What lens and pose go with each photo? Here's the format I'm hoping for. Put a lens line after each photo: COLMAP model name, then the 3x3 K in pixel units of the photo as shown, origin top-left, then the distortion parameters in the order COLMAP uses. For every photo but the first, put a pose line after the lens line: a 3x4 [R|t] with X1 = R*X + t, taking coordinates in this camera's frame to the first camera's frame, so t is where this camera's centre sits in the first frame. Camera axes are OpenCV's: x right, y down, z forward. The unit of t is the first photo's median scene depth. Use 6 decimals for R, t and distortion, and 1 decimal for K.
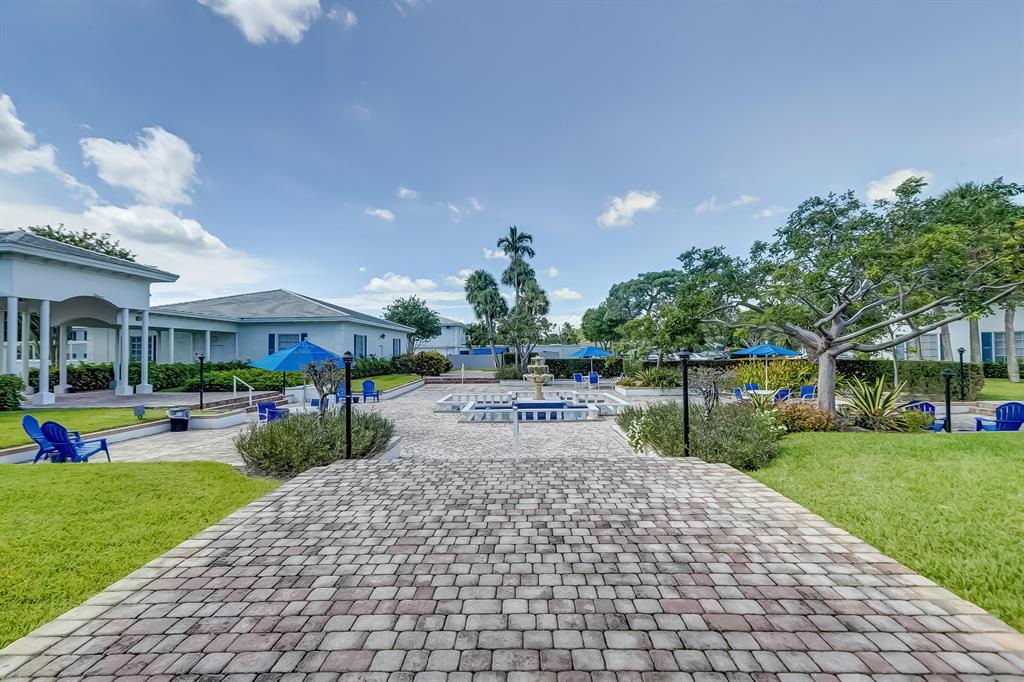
lens RADIAL K [[480.2, 0, 512.0], [0, 480.2, 341.0], [0, 0, 1]] dist [0.005354, 0.000414]
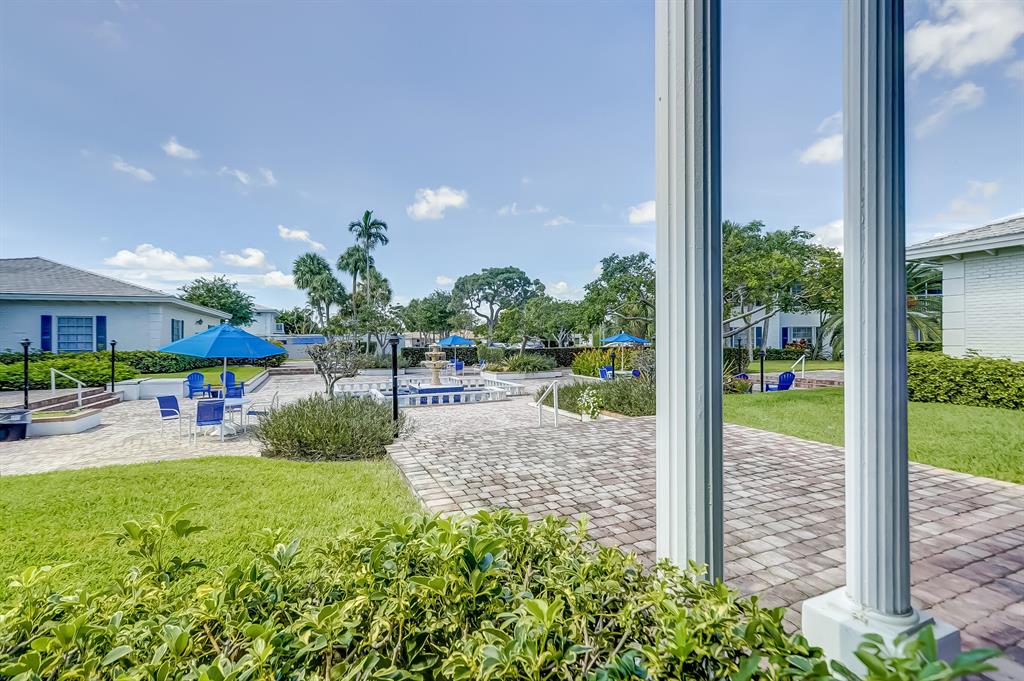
lens RADIAL K [[480.2, 0, 512.0], [0, 480.2, 340.5], [0, 0, 1]] dist [0.005354, 0.000414]
pose [[0.905073, 0.004373, 0.425234, -0.200694], [-0.011347, 0.999839, 0.013869, 0.007415], [-0.425105, -0.017378, 0.904977, -0.010420]]
